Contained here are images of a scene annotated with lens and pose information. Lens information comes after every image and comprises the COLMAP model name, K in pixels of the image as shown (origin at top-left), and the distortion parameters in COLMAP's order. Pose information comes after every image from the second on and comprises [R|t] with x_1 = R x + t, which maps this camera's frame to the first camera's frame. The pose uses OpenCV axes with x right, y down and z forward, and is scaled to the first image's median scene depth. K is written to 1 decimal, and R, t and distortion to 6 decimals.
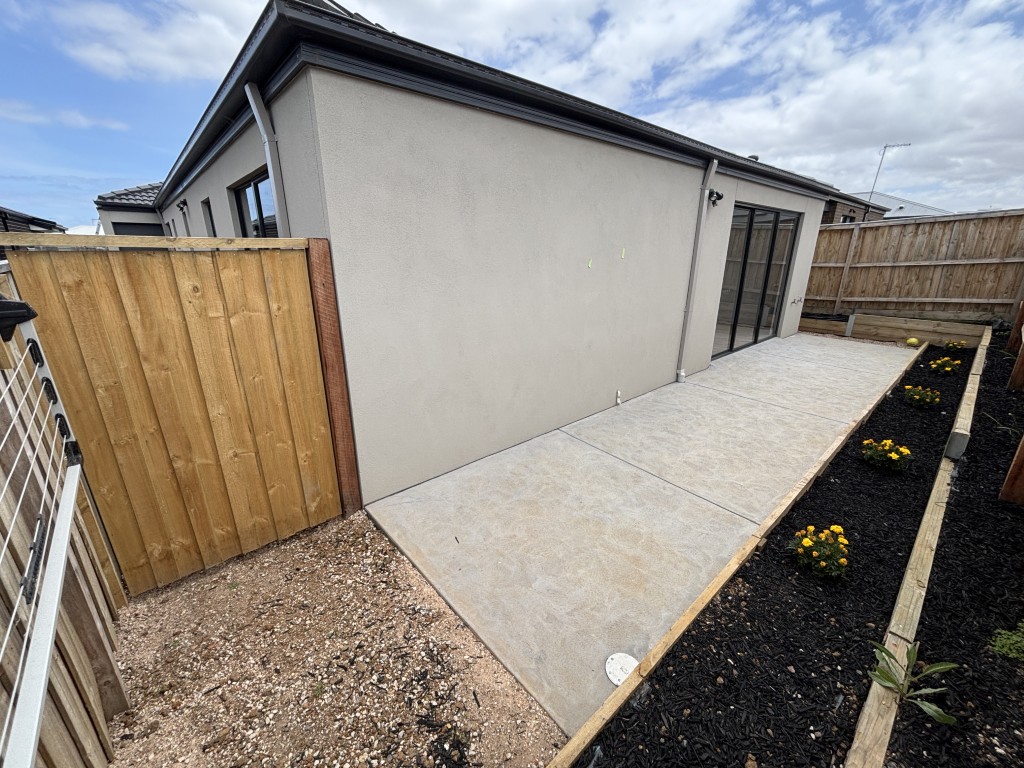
lens RADIAL K [[418.3, 0, 510.3], [0, 418.3, 383.8], [0, 0, 1]] dist [0.000505, 0.000633]
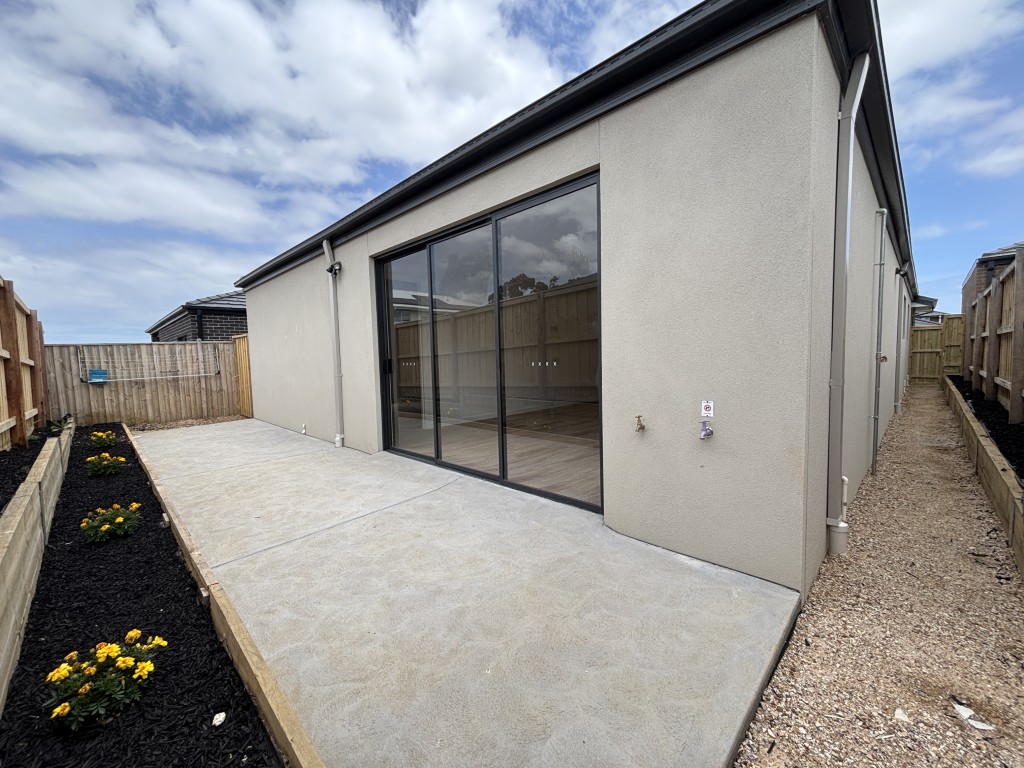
lens RADIAL K [[418.3, 0, 510.3], [0, 418.3, 383.8], [0, 0, 1]] dist [0.000505, 0.000633]
pose [[0.066545, 0.069427, -0.995365, 1.474405], [-0.284888, 0.957372, 0.047731, -0.324906], [0.956248, 0.280392, 0.083488, 1.323099]]
